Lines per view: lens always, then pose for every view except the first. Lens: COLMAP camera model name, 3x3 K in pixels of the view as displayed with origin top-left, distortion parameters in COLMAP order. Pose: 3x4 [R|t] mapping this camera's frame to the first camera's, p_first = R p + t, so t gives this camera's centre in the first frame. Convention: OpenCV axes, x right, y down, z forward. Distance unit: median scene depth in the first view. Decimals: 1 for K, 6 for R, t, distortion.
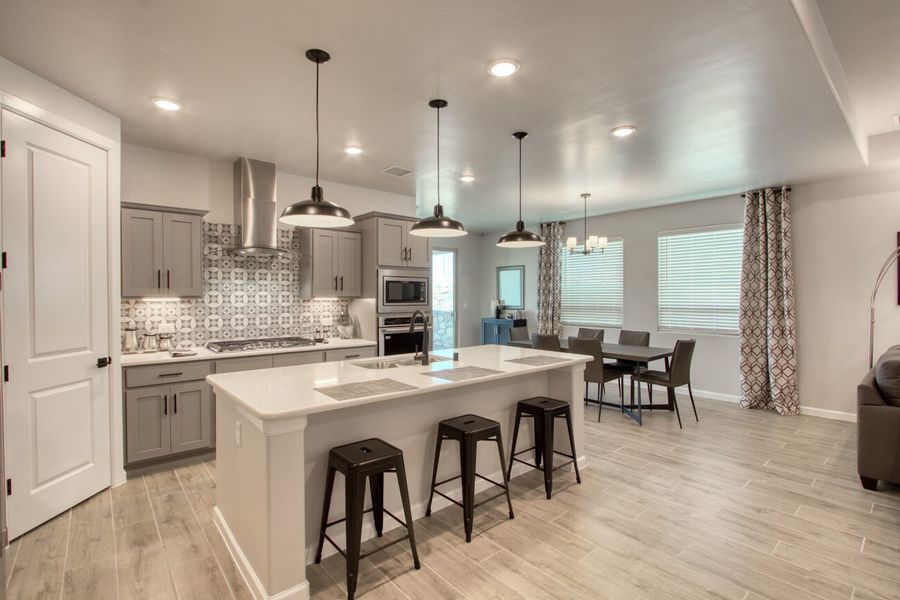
lens RADIAL K [[417.1, 0, 447.3], [0, 417.1, 301.2], [0, 0, 1]] dist [-0.019162, 0.003583]
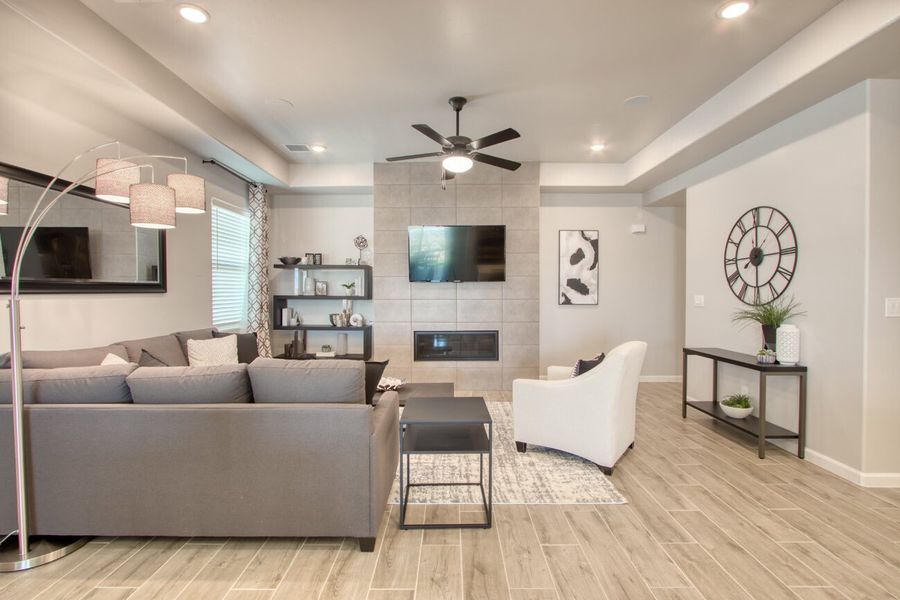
lens RADIAL K [[417.1, 0, 447.1], [0, 417.1, 300.3], [0, 0, 1]] dist [-0.019162, 0.003583]
pose [[-0.753991, -0.009680, 0.656813, 0.283235], [0.010004, 0.999606, 0.026216, 0.007033], [-0.656808, 0.026338, -0.753598, 0.878270]]
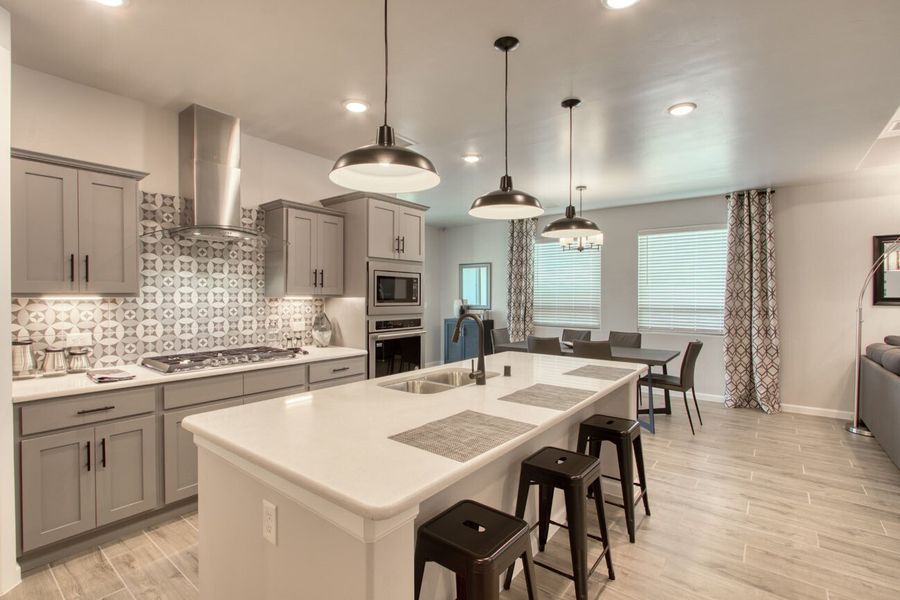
lens RADIAL K [[417.1, 0, 447.3], [0, 417.1, 300.9], [0, 0, 1]] dist [-0.019162, 0.003583]
pose [[0.980837, 0.001836, 0.194823, -0.161849], [-0.002265, 0.999995, 0.001978, -0.001455], [-0.194818, -0.002381, 0.980836, 0.157970]]
